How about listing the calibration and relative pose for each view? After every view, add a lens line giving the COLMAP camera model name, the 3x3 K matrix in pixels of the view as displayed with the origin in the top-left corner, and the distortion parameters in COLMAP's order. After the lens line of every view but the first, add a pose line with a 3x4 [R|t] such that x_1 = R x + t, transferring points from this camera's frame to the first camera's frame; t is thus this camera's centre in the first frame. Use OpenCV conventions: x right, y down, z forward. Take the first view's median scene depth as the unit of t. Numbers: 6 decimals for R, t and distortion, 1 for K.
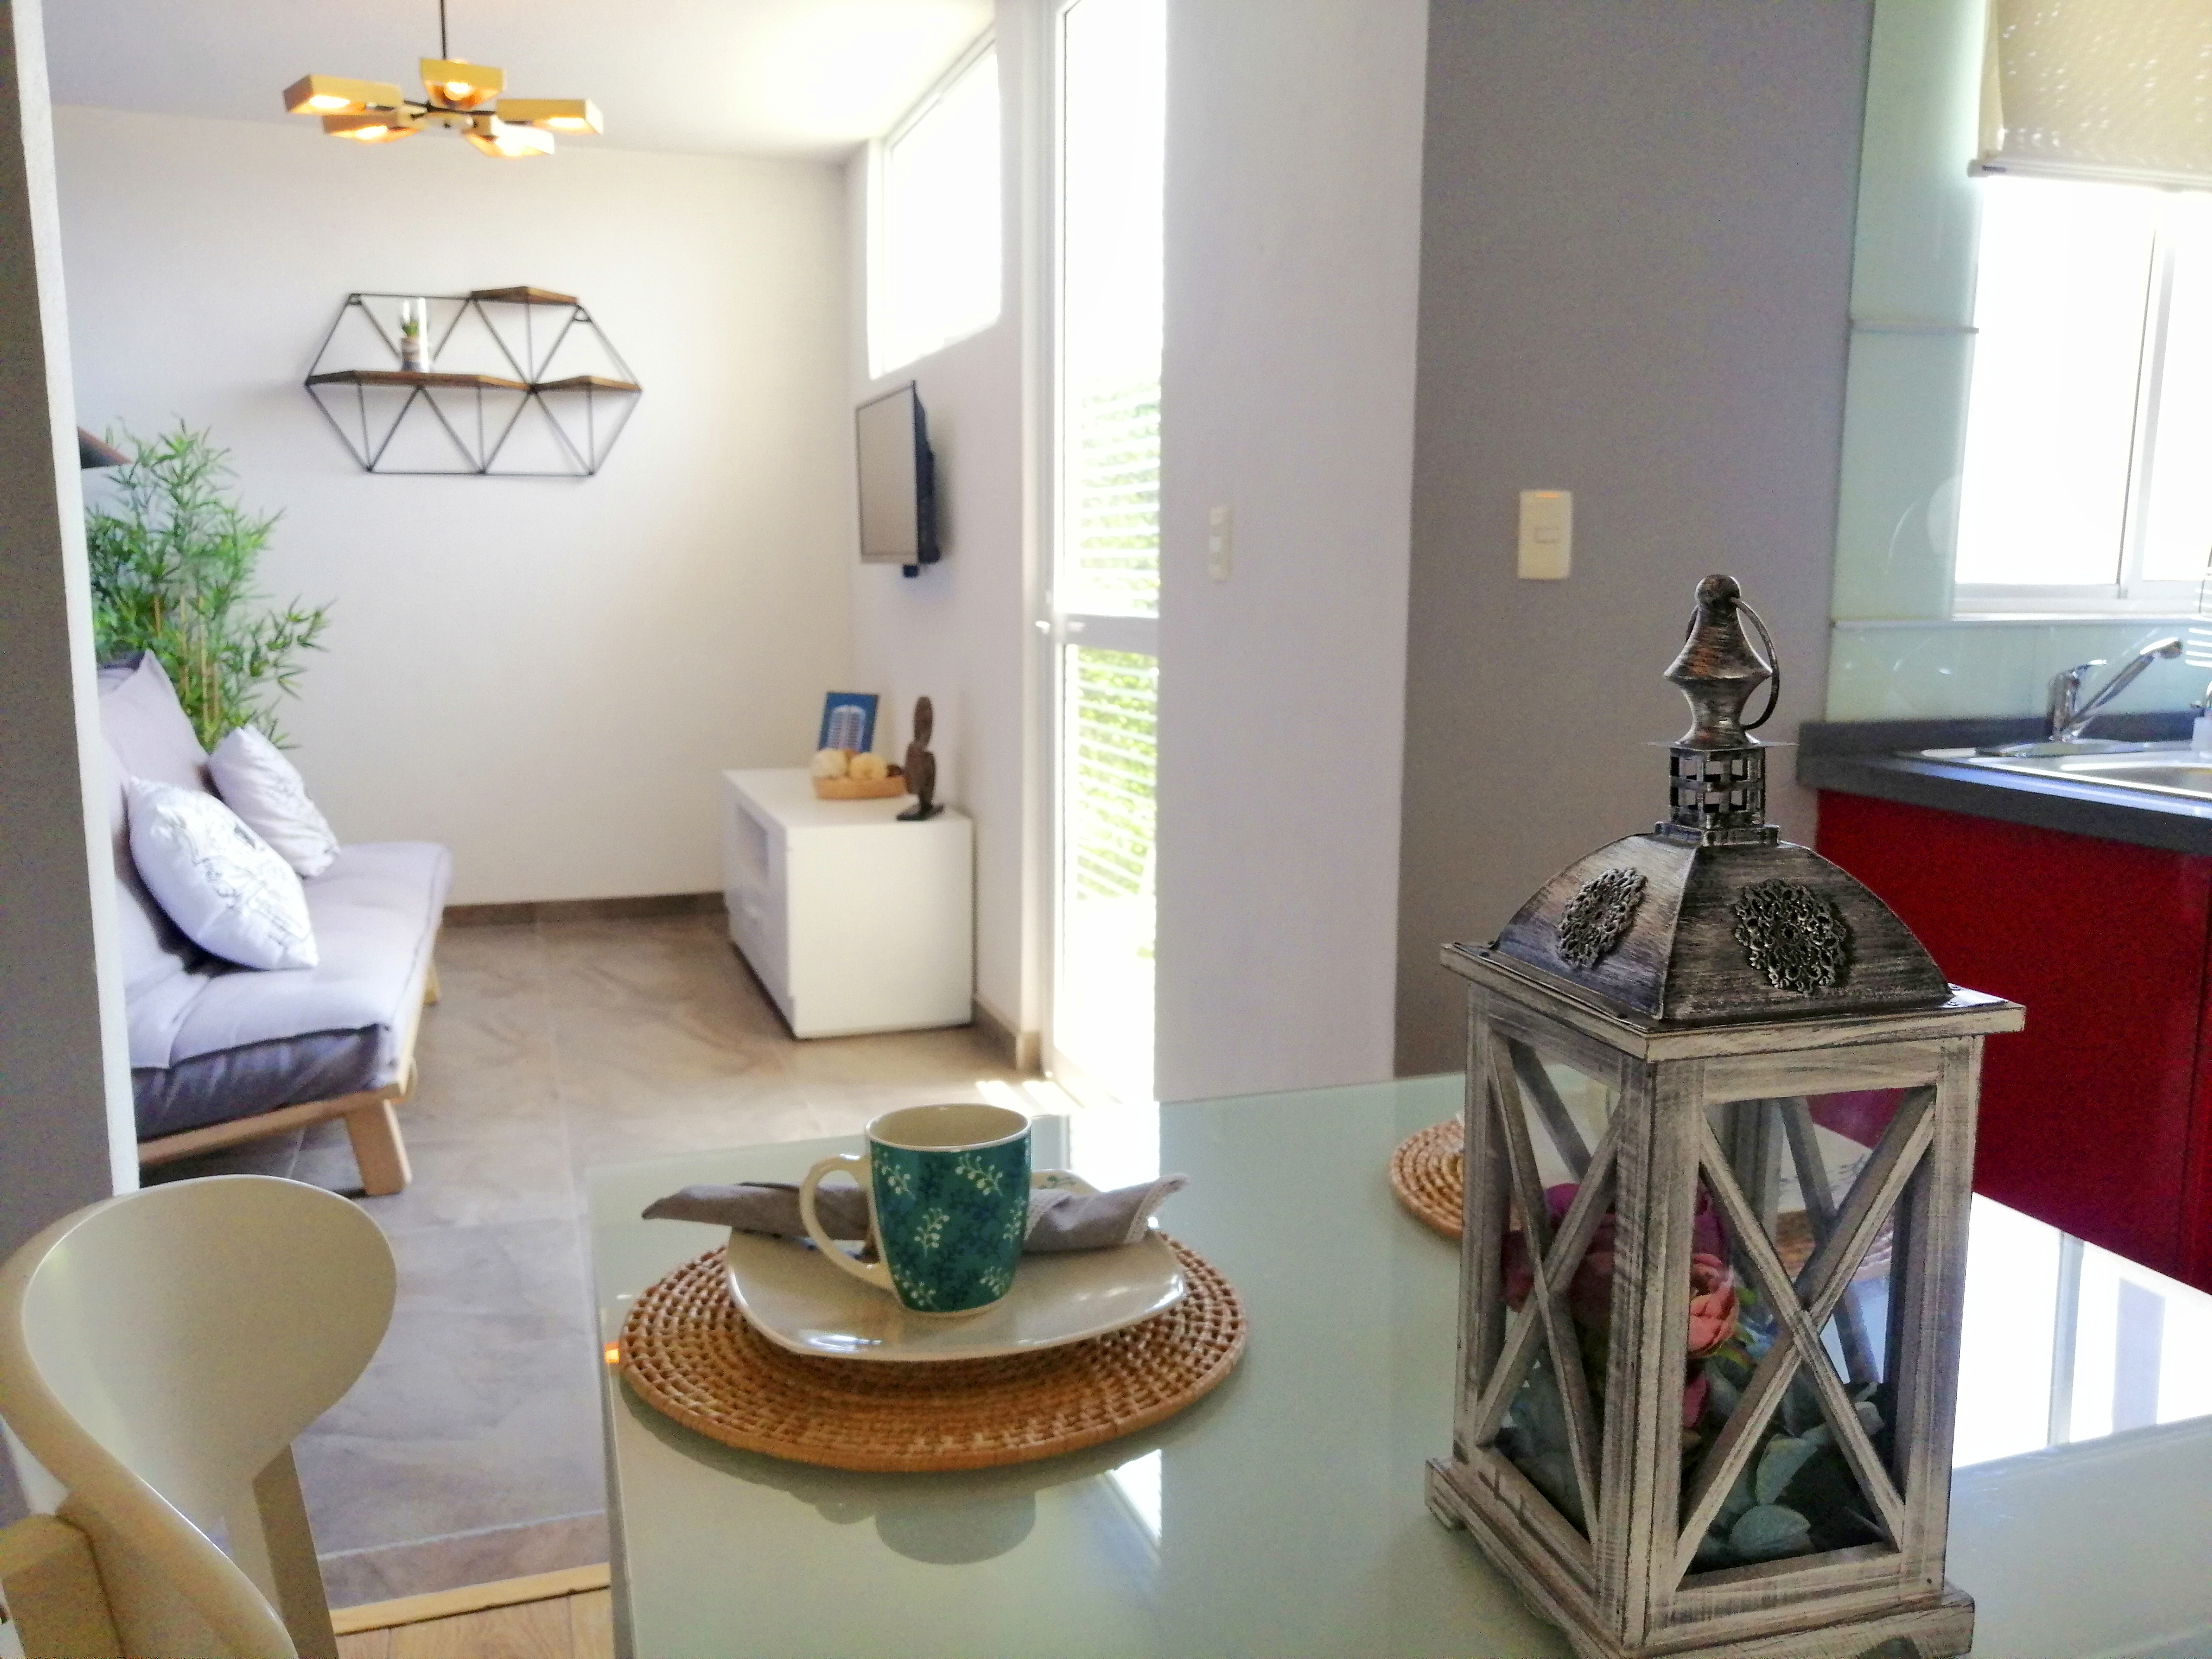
lens RADIAL K [[1728.7, 0, 1090.0], [0, 1728.7, 834.5], [0, 0, 1]] dist [-0.013323, 0.050636]
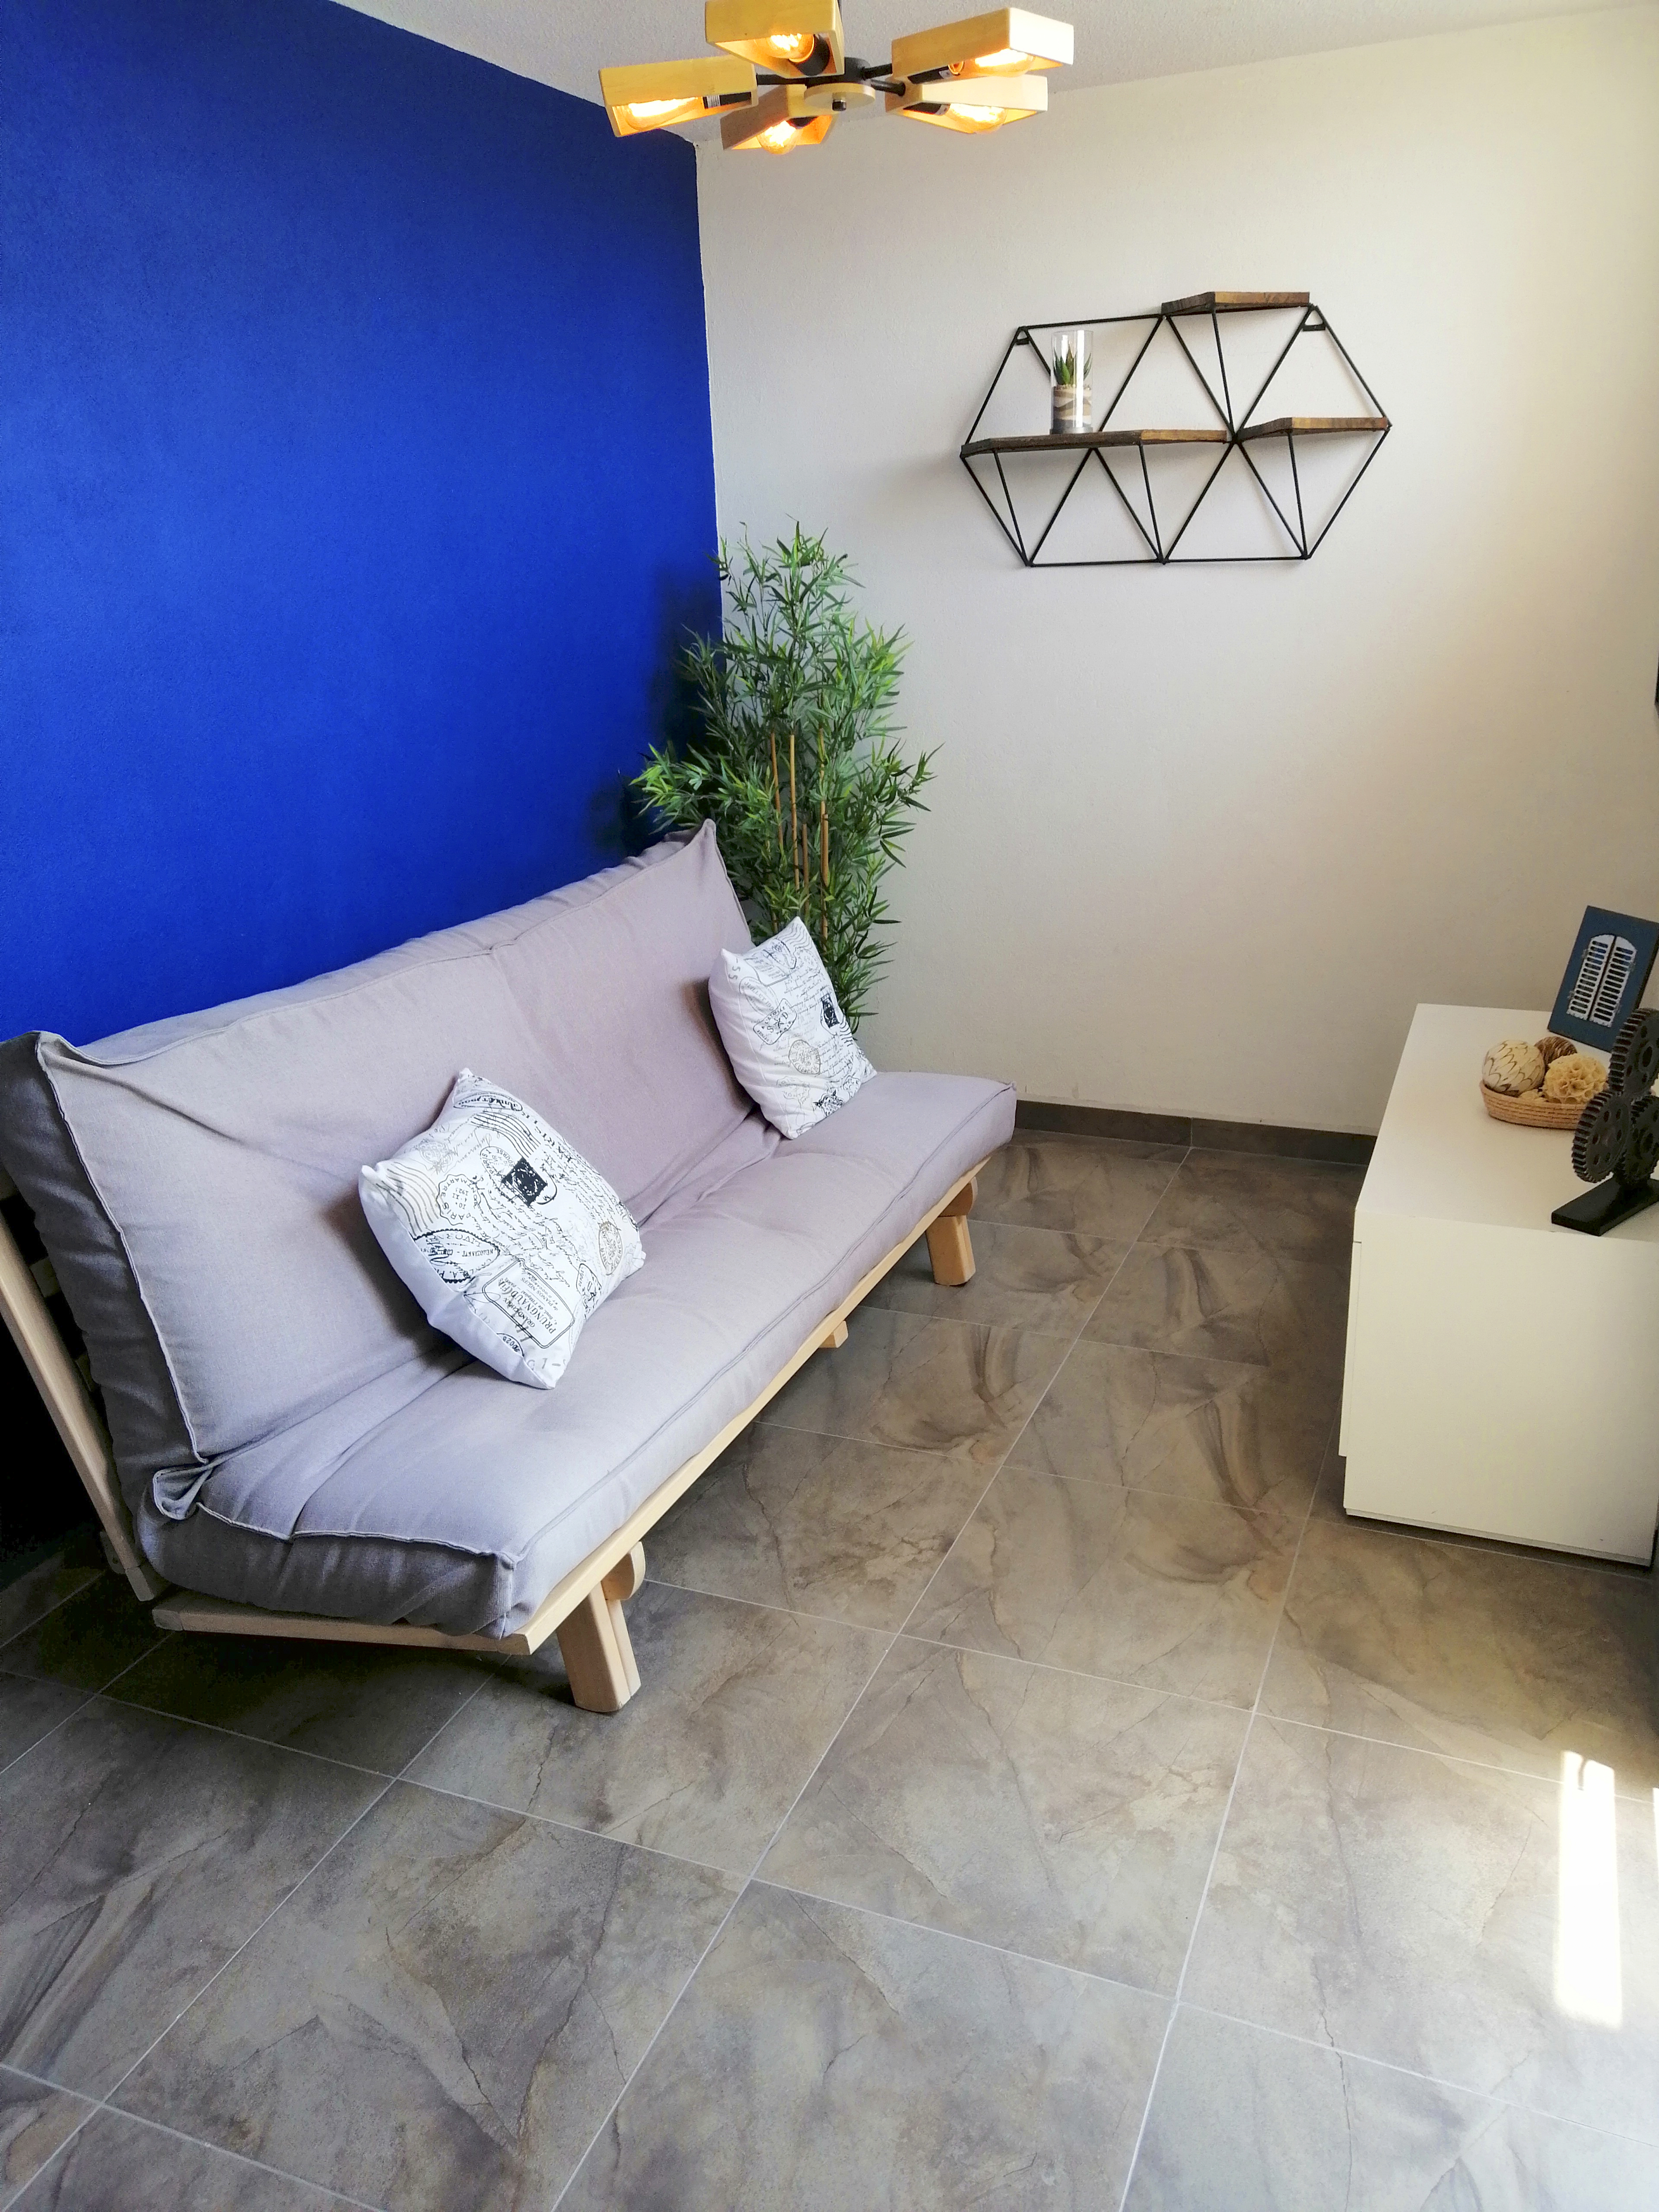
lens RADIAL K [[1728.7, 0, 848.9], [0, 1728.7, 1095.6], [0, 0, 1]] dist [-0.013323, 0.050636]
pose [[0.756691, 0.175197, -0.629861, 0.062102], [-0.063746, 0.978606, 0.195619, -0.133249], [0.650658, -0.107872, 0.751670, 0.360681]]
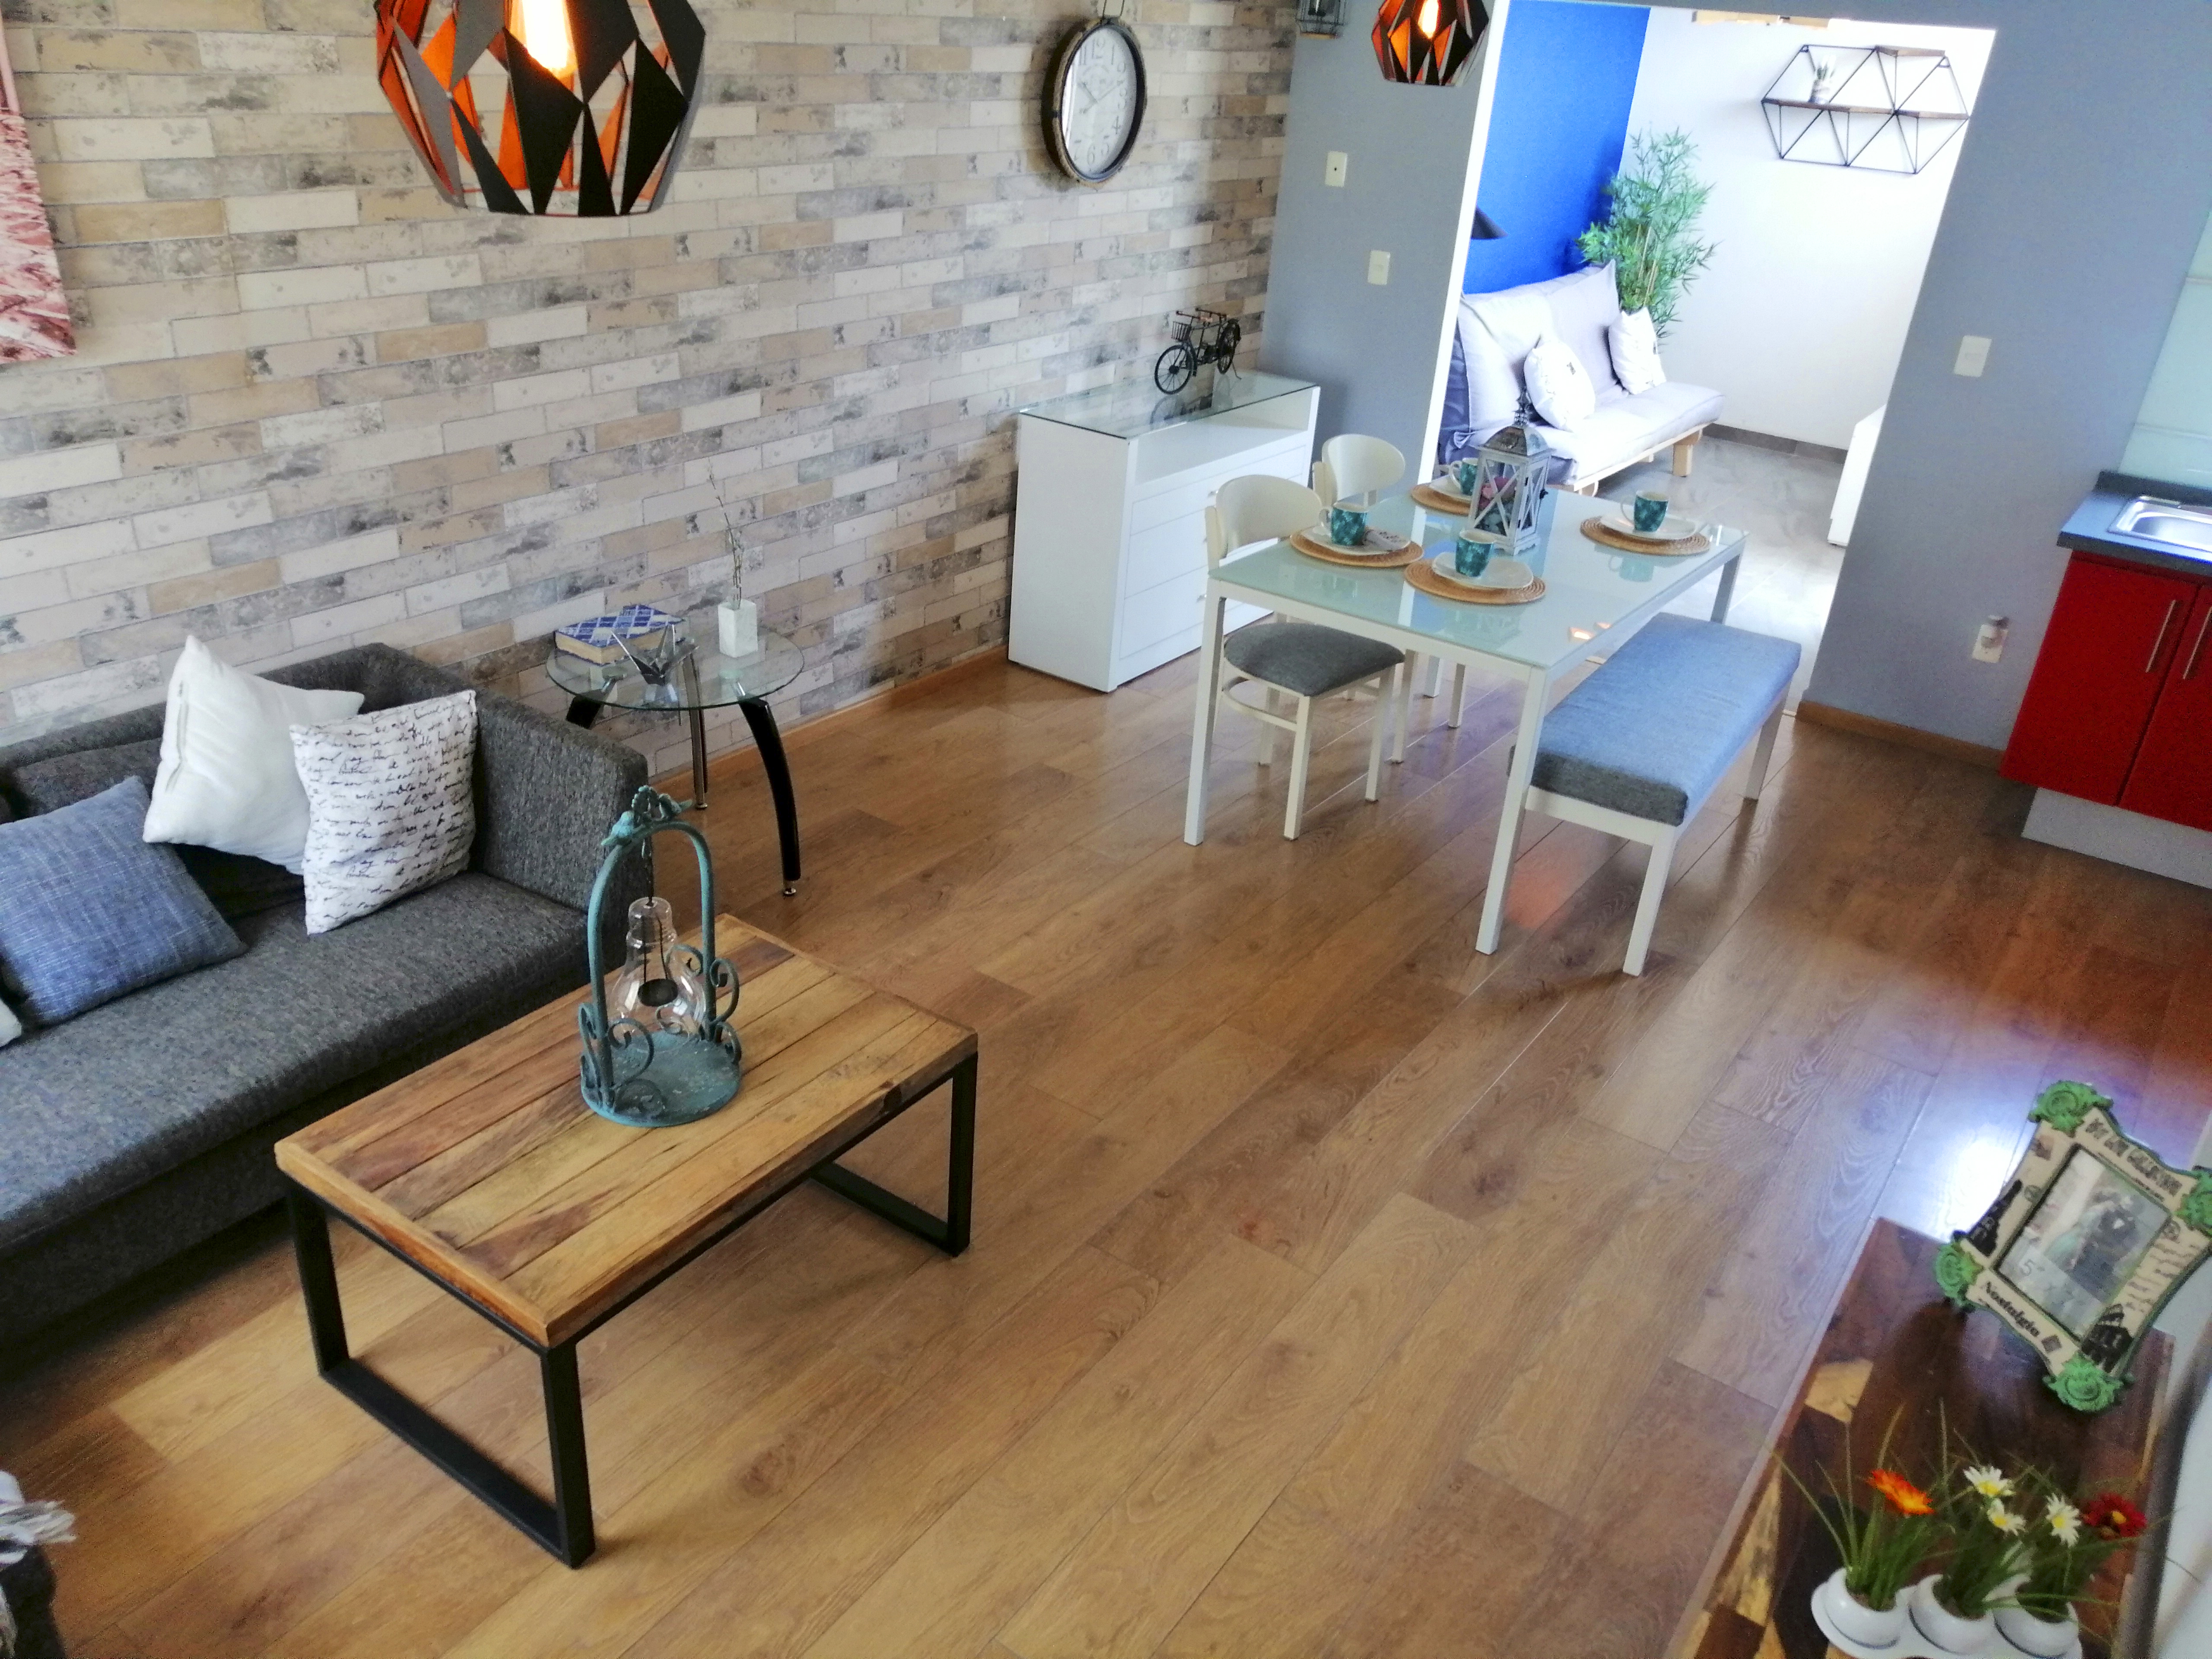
lens RADIAL K [[1728.7, 0, 1103.8], [0, 1728.7, 835.3], [0, 0, 1]] dist [-0.013323, 0.050636]
pose [[0.595148, 0.396331, -0.699086, 0.672141], [-0.192339, 0.914892, 0.354935, -0.086550], [0.780259, -0.076778, 0.620726, -0.646517]]
